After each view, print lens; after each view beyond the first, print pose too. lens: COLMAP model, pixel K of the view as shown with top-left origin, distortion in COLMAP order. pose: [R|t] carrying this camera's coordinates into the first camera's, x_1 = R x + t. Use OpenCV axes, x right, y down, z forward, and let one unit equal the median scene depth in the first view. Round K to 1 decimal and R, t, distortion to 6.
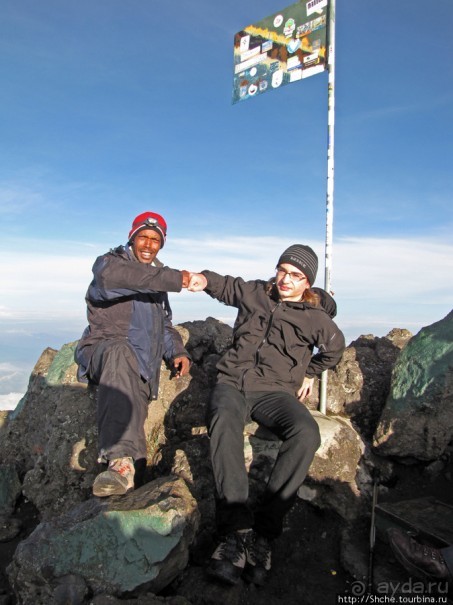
lens RADIAL K [[509.8, 0, 227.1], [0, 509.8, 293.1], [0, 0, 1]] dist [-0.146955, 0.133131]
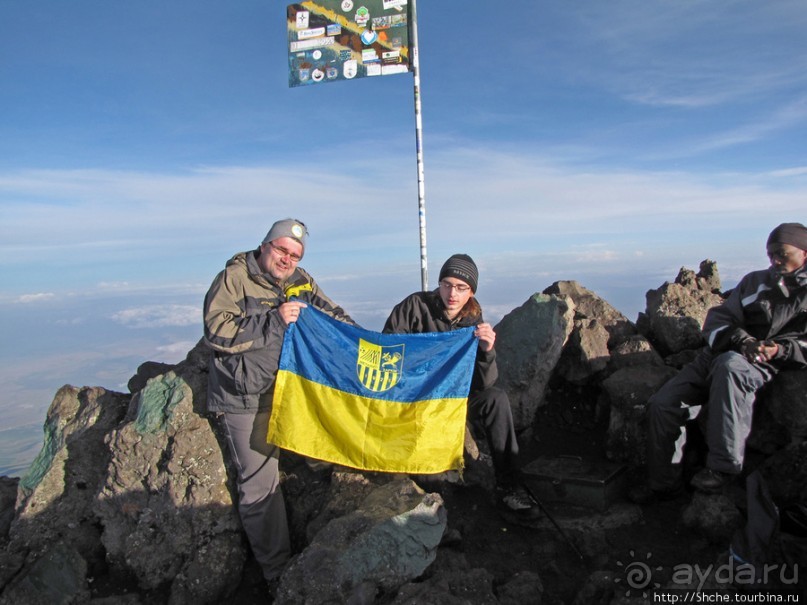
lens RADIAL K [[680.0, 0, 403.5], [0, 680.0, 302.5], [0, 0, 1]] dist [-0.146955, 0.133131]
pose [[0.843746, -0.094442, 0.528369, -0.542951], [0.053631, 0.994306, 0.092082, -0.102914], [-0.534057, -0.049357, 0.844007, -0.155413]]
